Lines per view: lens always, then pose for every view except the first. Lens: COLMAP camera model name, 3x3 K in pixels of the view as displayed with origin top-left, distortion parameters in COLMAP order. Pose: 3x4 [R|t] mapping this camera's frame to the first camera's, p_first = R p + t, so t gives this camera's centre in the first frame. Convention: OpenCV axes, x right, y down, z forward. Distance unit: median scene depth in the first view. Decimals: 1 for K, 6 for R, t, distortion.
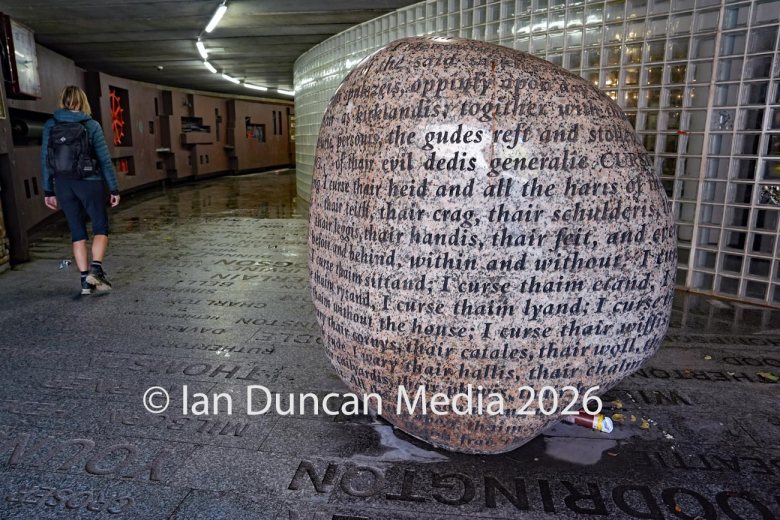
lens RADIAL K [[542.8, 0, 397.2], [0, 542.8, 259.3], [0, 0, 1]] dist [-0.109943, 0.075550]
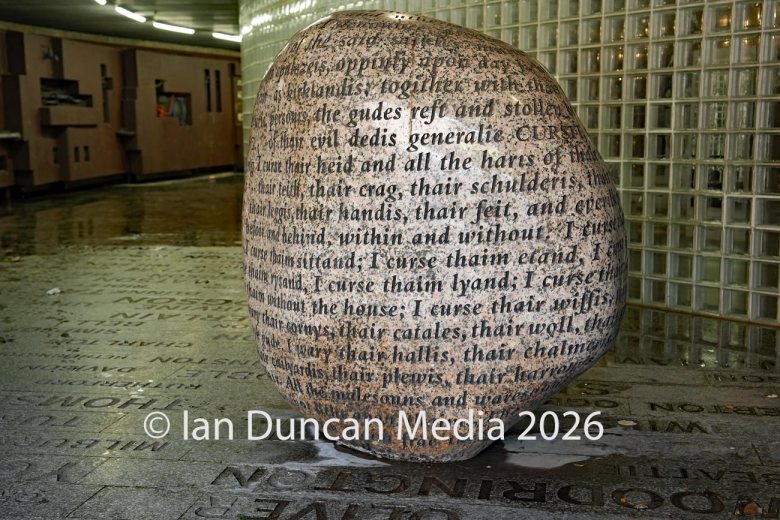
lens RADIAL K [[1005.6, 0, 394.5], [0, 1005.6, 257.9], [0, 0, 1]] dist [0.125765, 0.000000]
pose [[0.999201, -0.003900, -0.039788, 0.198527], [0.000603, 0.996588, -0.082536, 0.192132], [0.039975, 0.082446, 0.995794, -0.834045]]
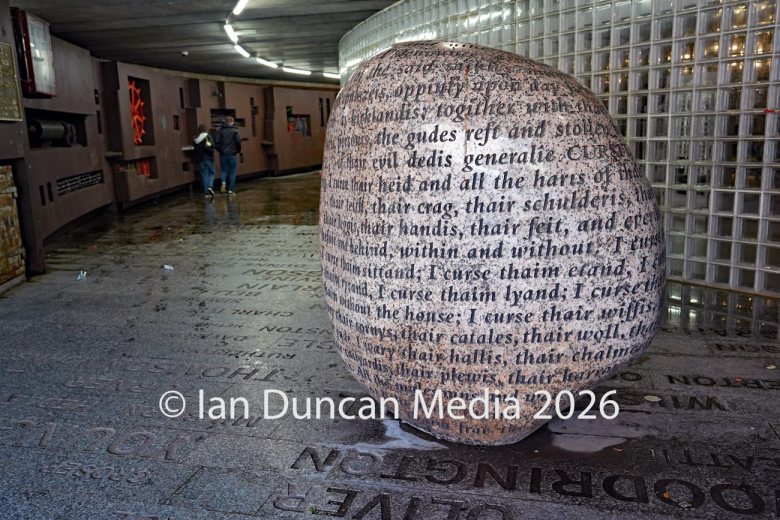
lens RADIAL K [[672.8, 0, 396.9], [0, 672.8, 258.1], [0, 0, 1]] dist [-0.036869, 0.052839]
pose [[0.993073, -0.010262, -0.117046, 0.175241], [0.006910, 0.999555, -0.029007, 0.055286], [0.117292, 0.027998, 0.992703, -0.333969]]
